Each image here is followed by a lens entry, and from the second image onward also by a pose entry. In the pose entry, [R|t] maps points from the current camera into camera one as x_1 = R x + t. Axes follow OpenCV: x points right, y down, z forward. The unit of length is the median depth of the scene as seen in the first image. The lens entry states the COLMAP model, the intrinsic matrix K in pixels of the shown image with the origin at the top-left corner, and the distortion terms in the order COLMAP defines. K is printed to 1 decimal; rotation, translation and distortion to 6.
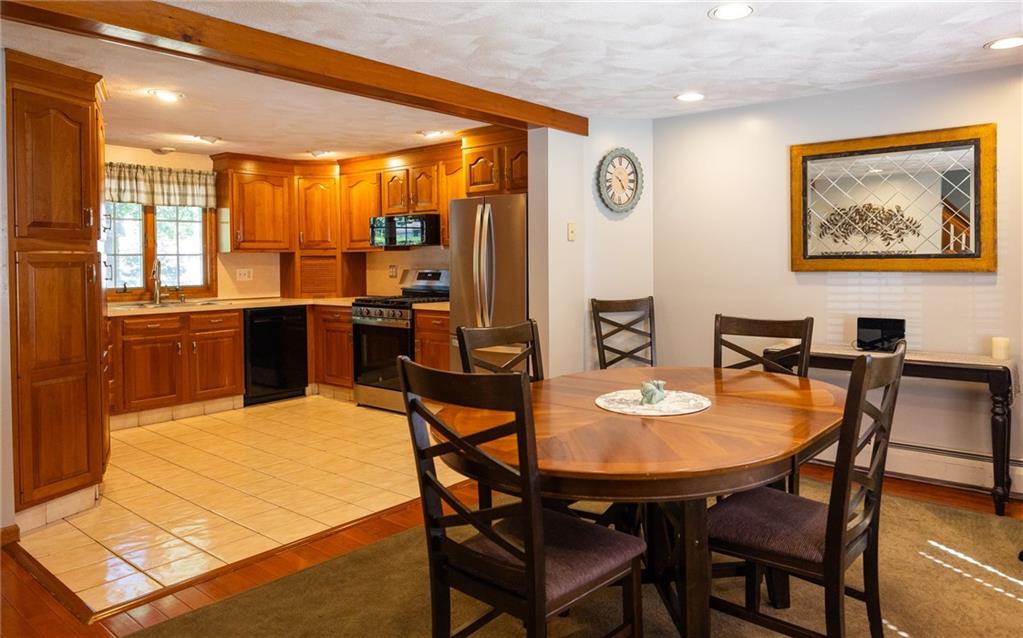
lens RADIAL K [[698.0, 0, 553.9], [0, 698.0, 268.6], [0, 0, 1]] dist [-0.004007, -0.004662]
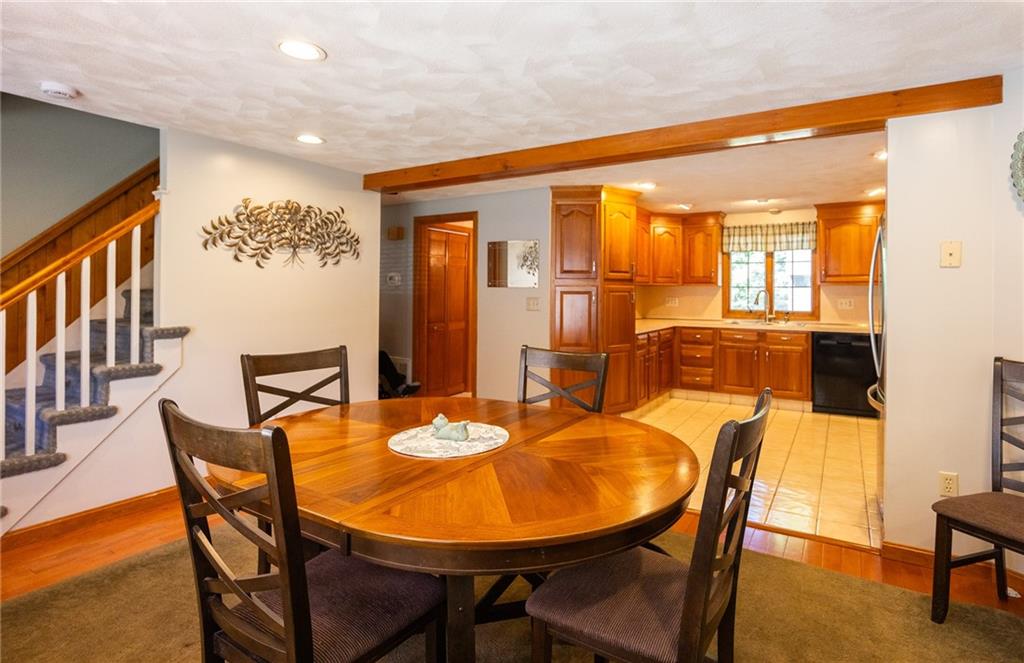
lens RADIAL K [[496.7, 0, 563.0], [0, 496.7, 289.0], [0, 0, 1]] dist [-0.013515, -0.000135]
pose [[0.157189, 0.005060, -0.987556, 0.340031], [-0.018876, 0.999820, 0.002118, -0.010108], [0.987388, 0.018308, 0.157256, 0.429438]]
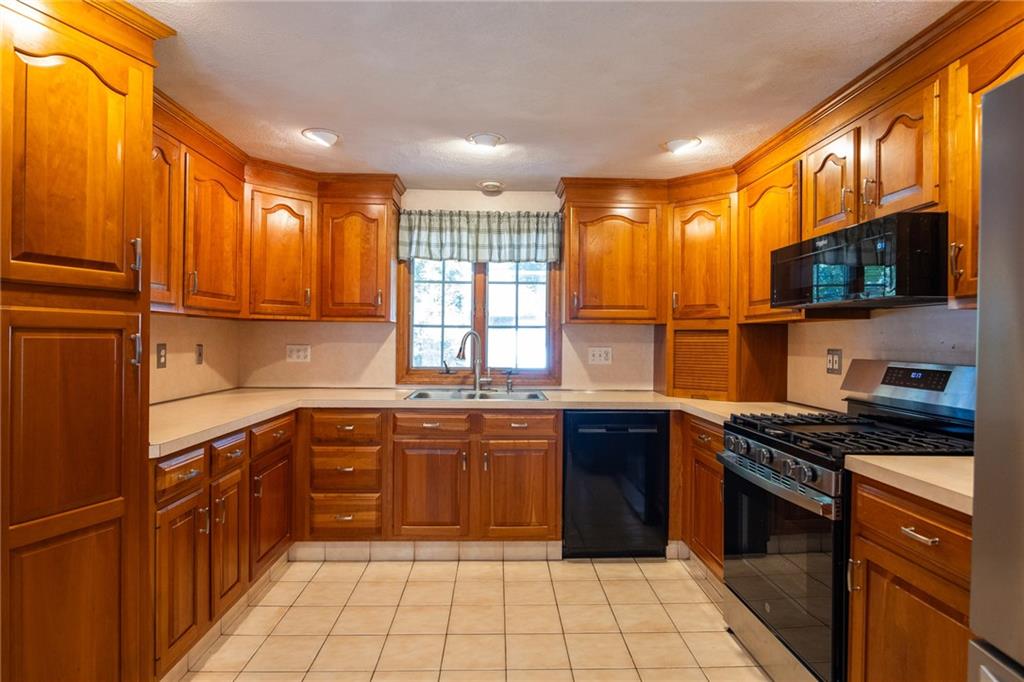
lens RADIAL K [[537.7, 0, 509.9], [0, 537.7, 339.7], [0, 0, 1]] dist [-0.004286, -0.002604]
pose [[0.642797, 0.017760, -0.765830, -0.093622], [-0.025888, 0.999664, 0.001453, -0.006619], [0.765599, 0.018892, 0.643041, 0.633802]]
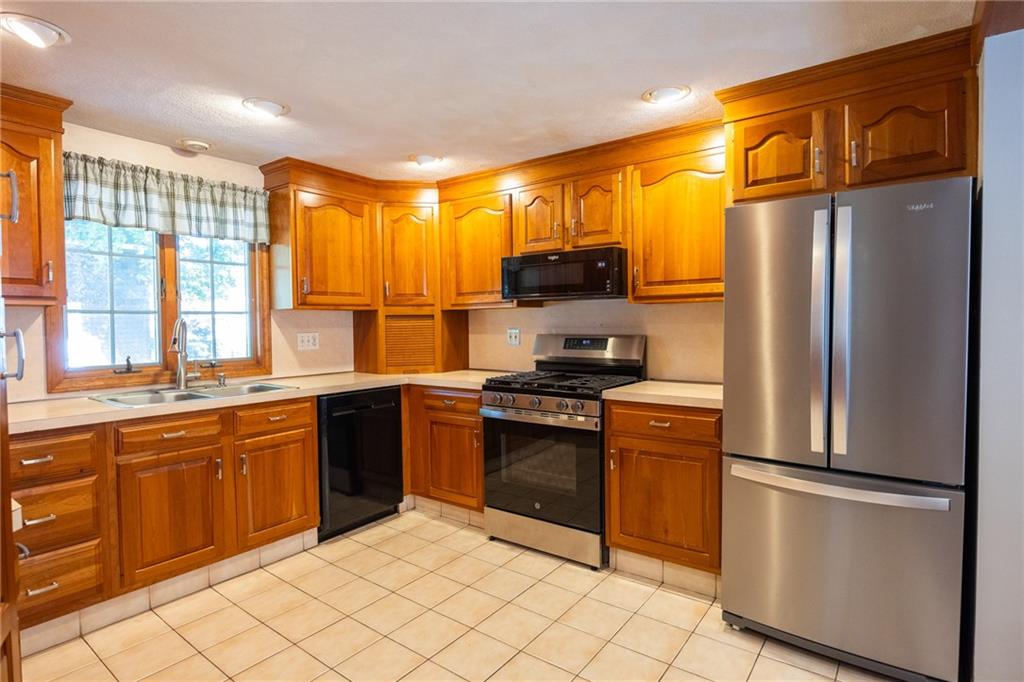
lens RADIAL K [[537.7, 0, 513.7], [0, 537.7, 336.3], [0, 0, 1]] dist [-0.004286, -0.002604]
pose [[0.999598, -0.001331, 0.028325, -0.274404], [0.000971, 0.999919, 0.012702, -0.003592], [-0.028340, -0.012670, 0.999518, 0.492395]]
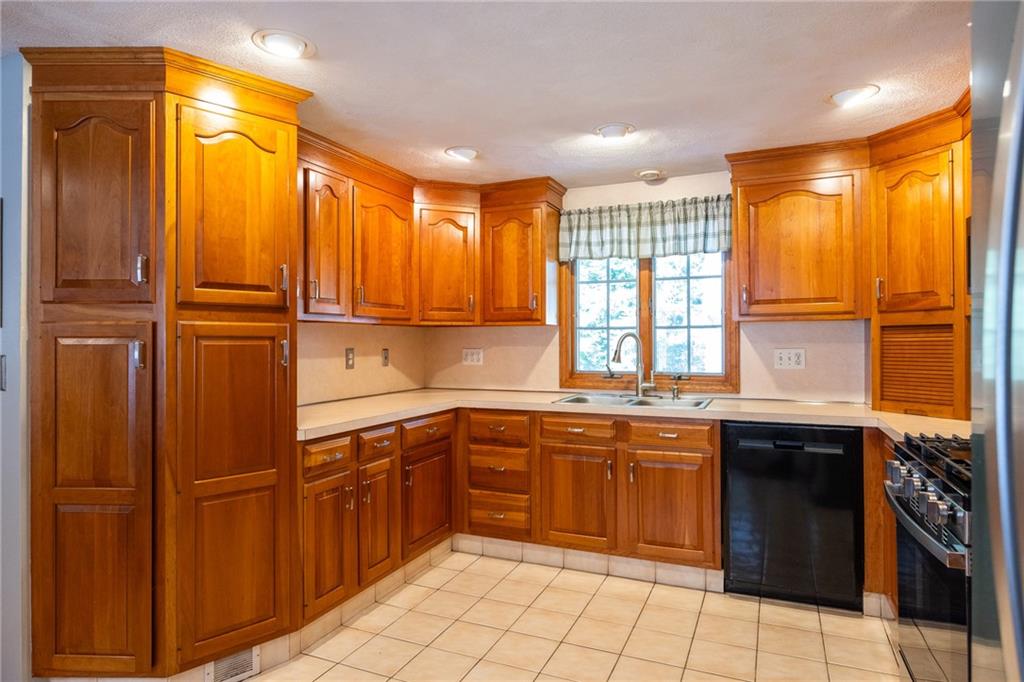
lens RADIAL K [[587.3, 0, 514.2], [0, 587.3, 338.7], [0, 0, 1]] dist [0.002932, -0.000153]
pose [[0.252898, 0.005007, -0.967480, -0.024042], [-0.011336, 0.999933, 0.002211, -0.007802], [0.967426, 0.010408, 0.252938, 0.709939]]
